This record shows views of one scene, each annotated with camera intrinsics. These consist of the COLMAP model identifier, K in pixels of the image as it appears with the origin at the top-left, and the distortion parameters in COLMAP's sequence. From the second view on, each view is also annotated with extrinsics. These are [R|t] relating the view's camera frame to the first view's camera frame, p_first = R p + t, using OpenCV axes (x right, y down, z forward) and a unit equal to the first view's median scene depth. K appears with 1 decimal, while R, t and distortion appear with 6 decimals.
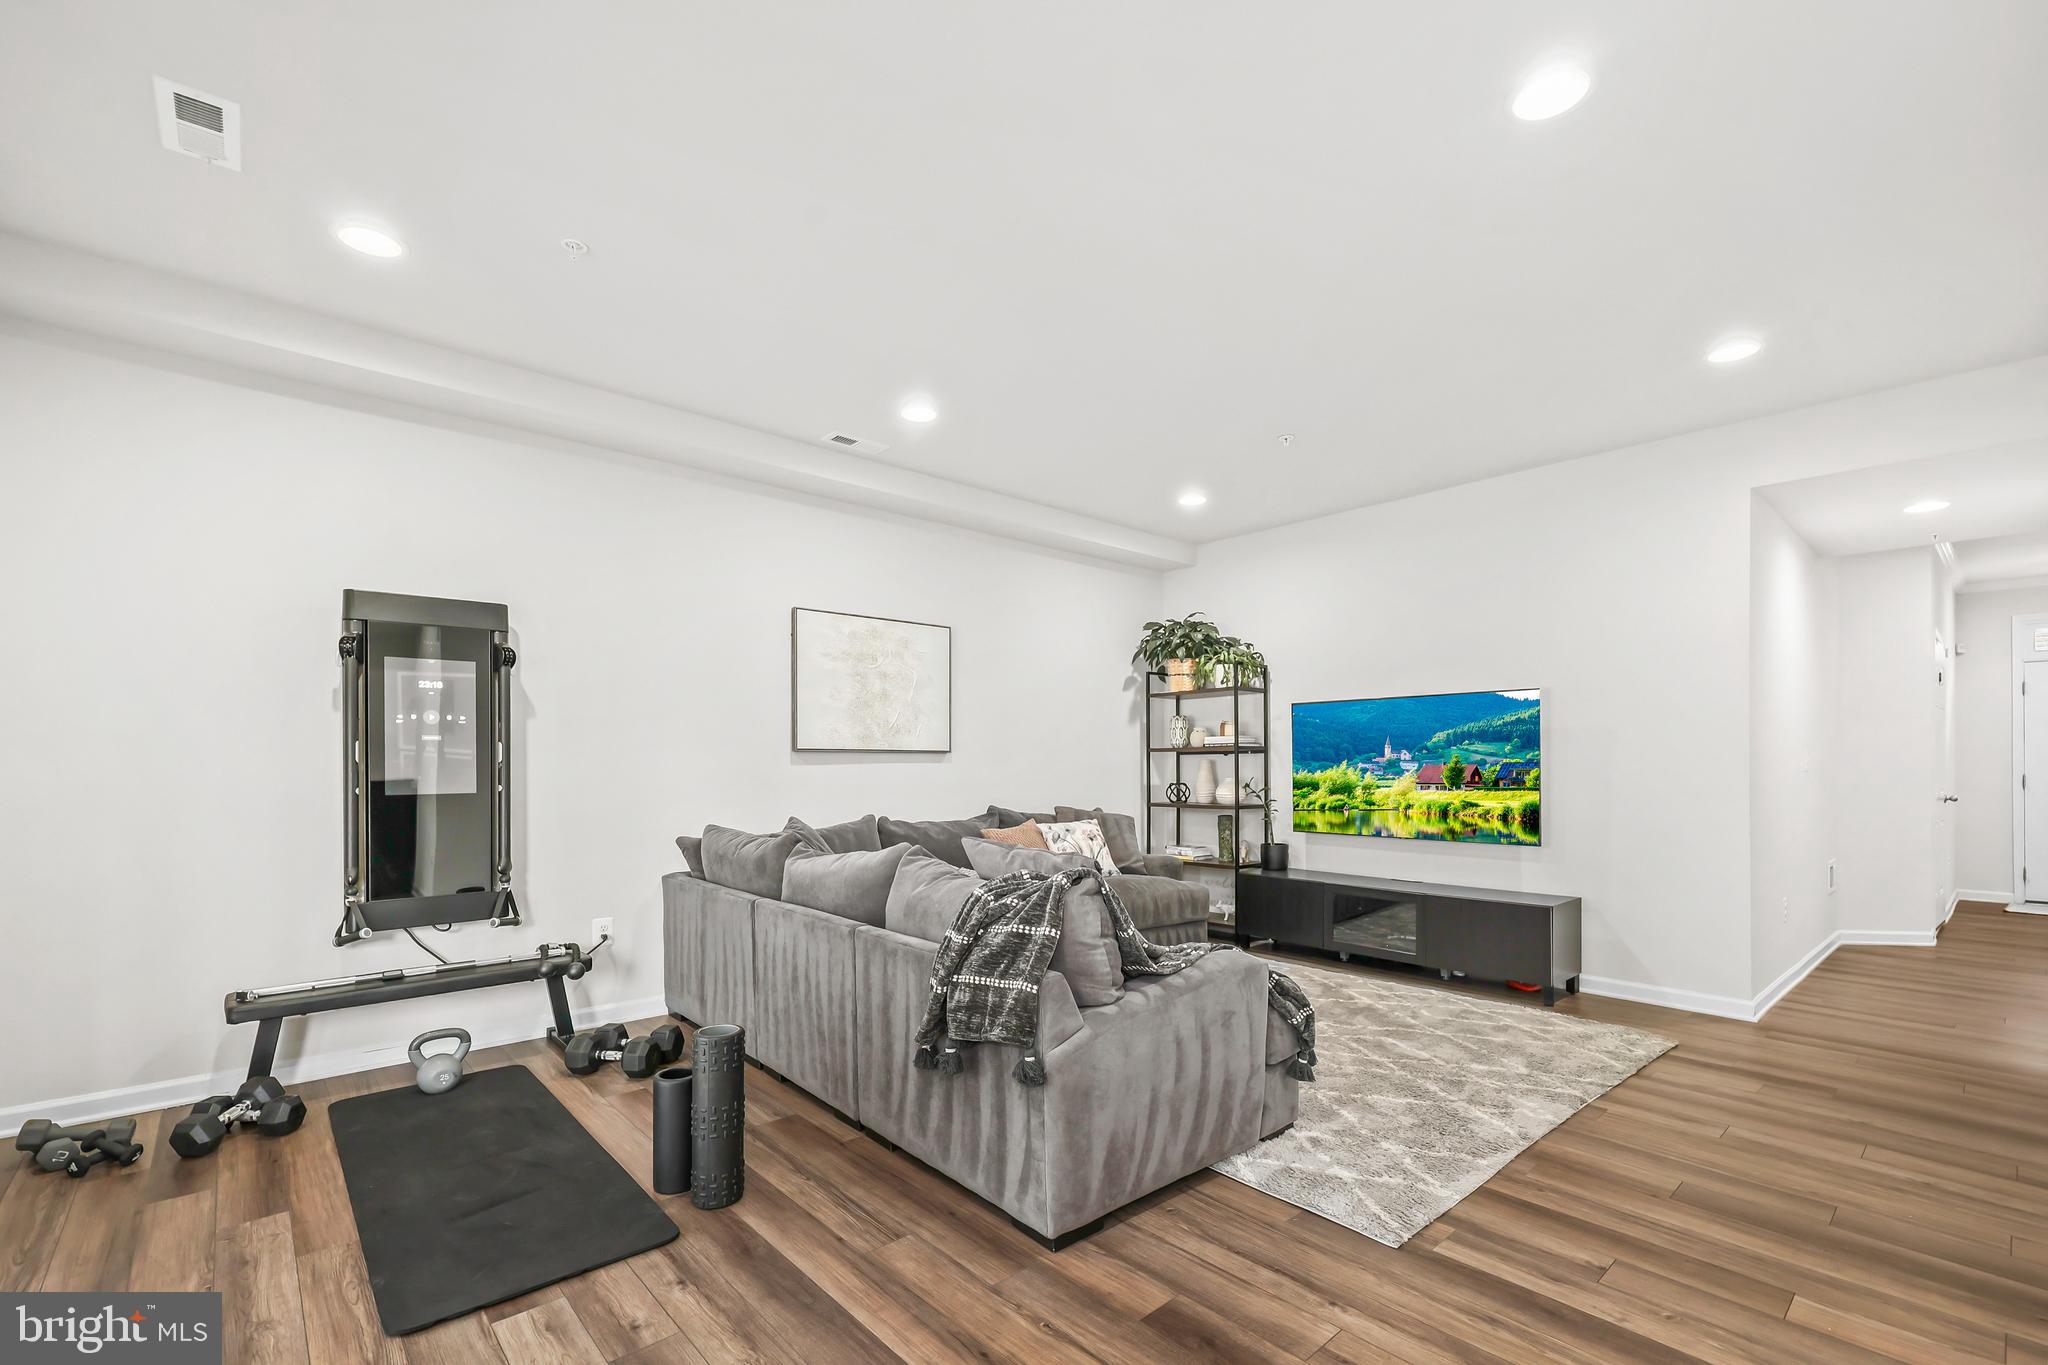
lens RADIAL K [[884.3, 0, 1023.3], [0, 884.3, 759.2], [0, 0, 1]] dist [0.000501, 0.000021]
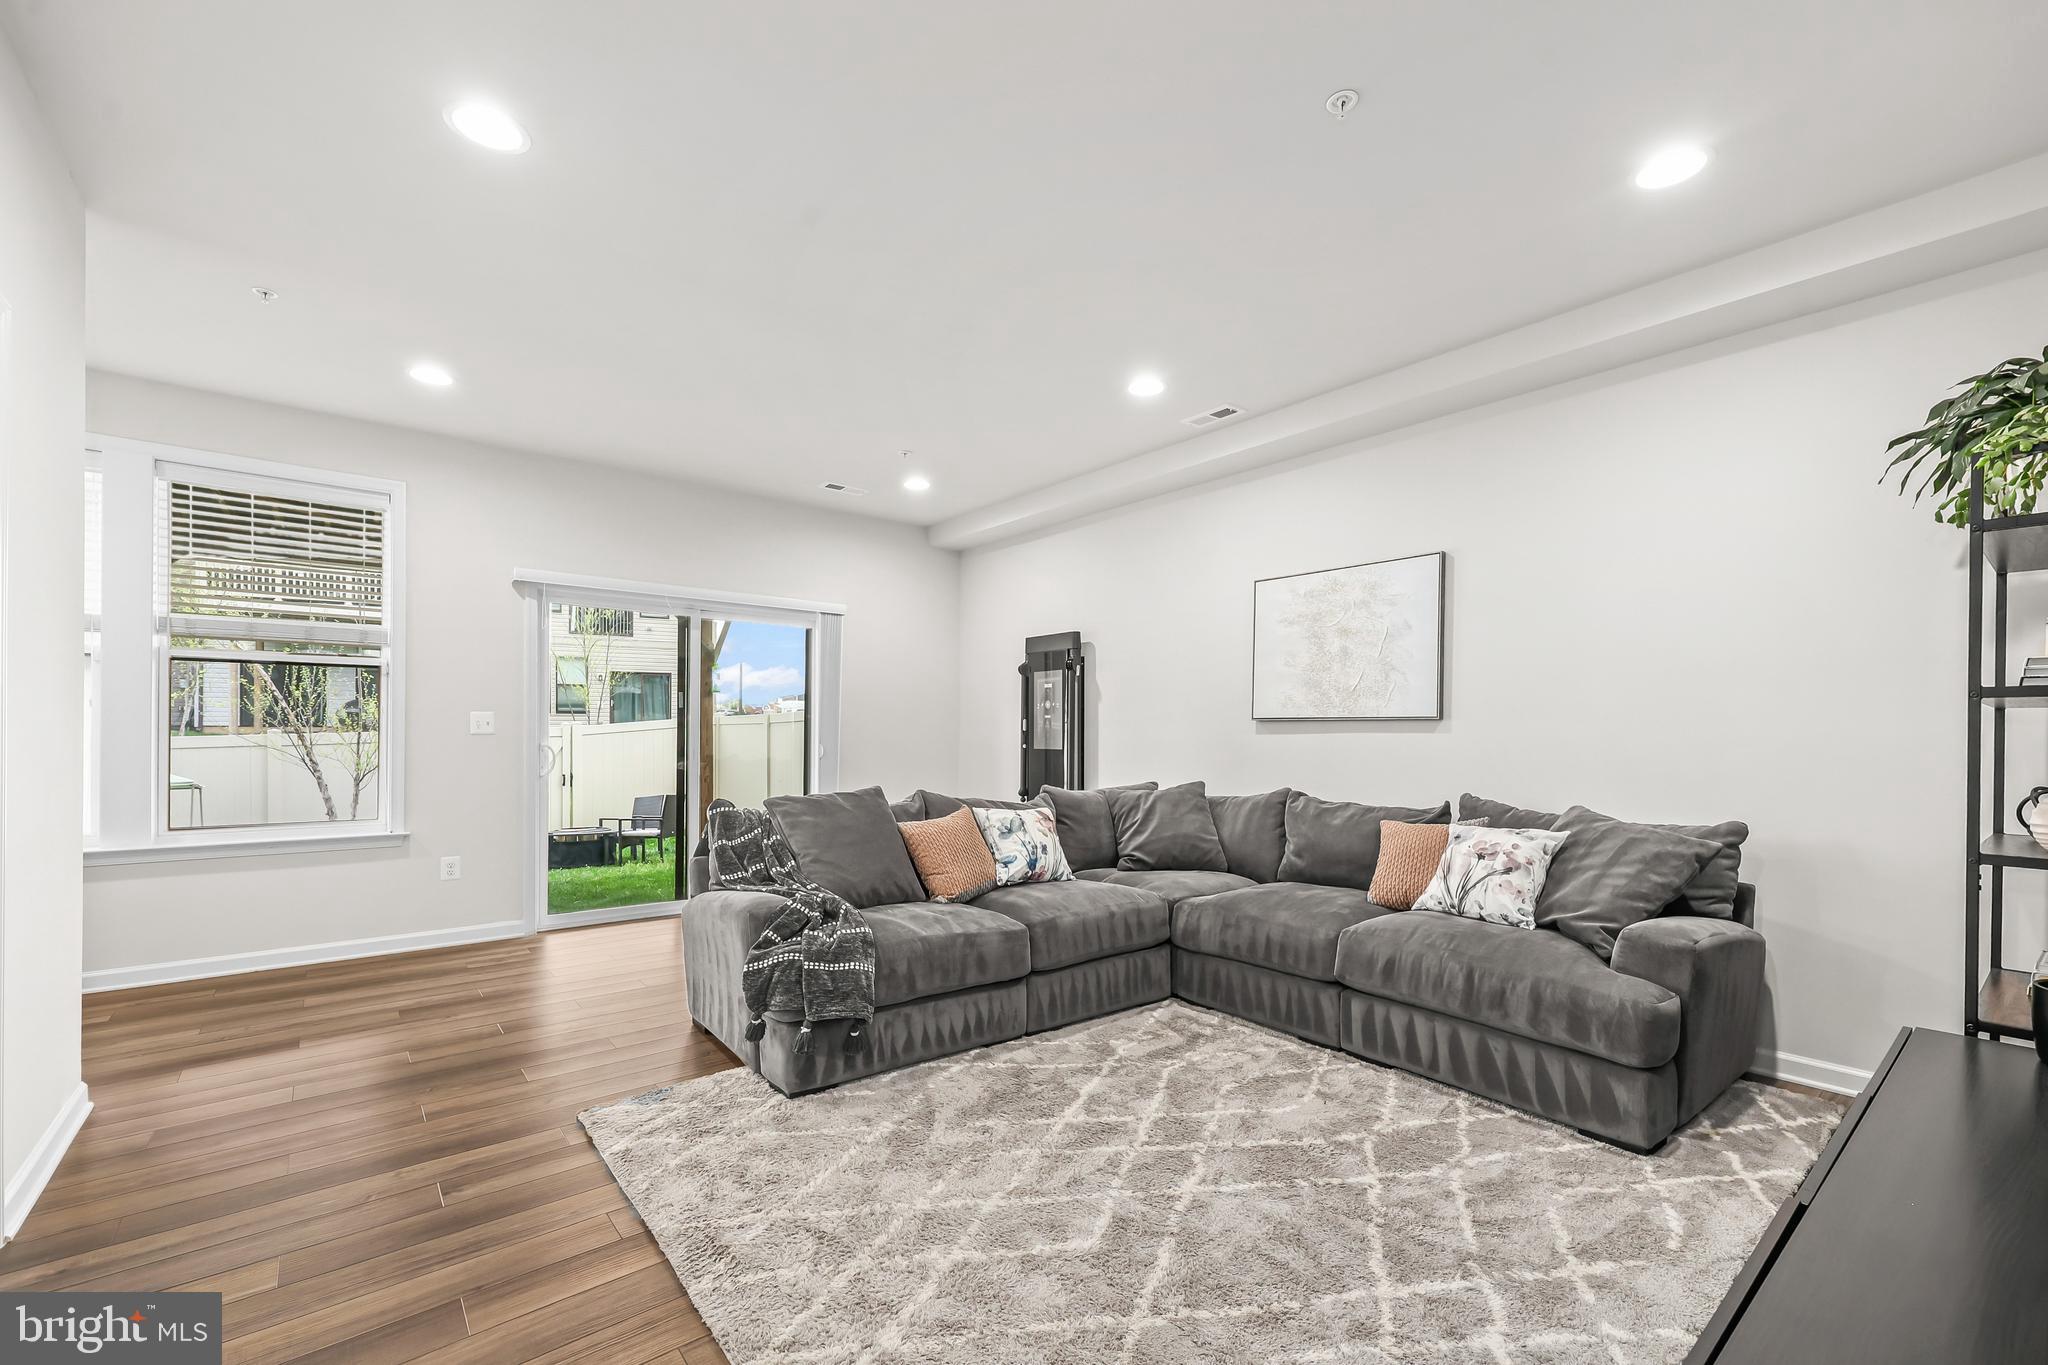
lens RADIAL K [[842.1, 0, 1024.4], [0, 842.1, 727.6], [0, 0, 1]] dist [0.000864, 0.000056]
pose [[-0.032314, -0.003185, -0.999473, 0.701330], [-0.000059, 0.999995, -0.003185, 0.002136], [0.999478, -0.000044, -0.032314, 0.732956]]
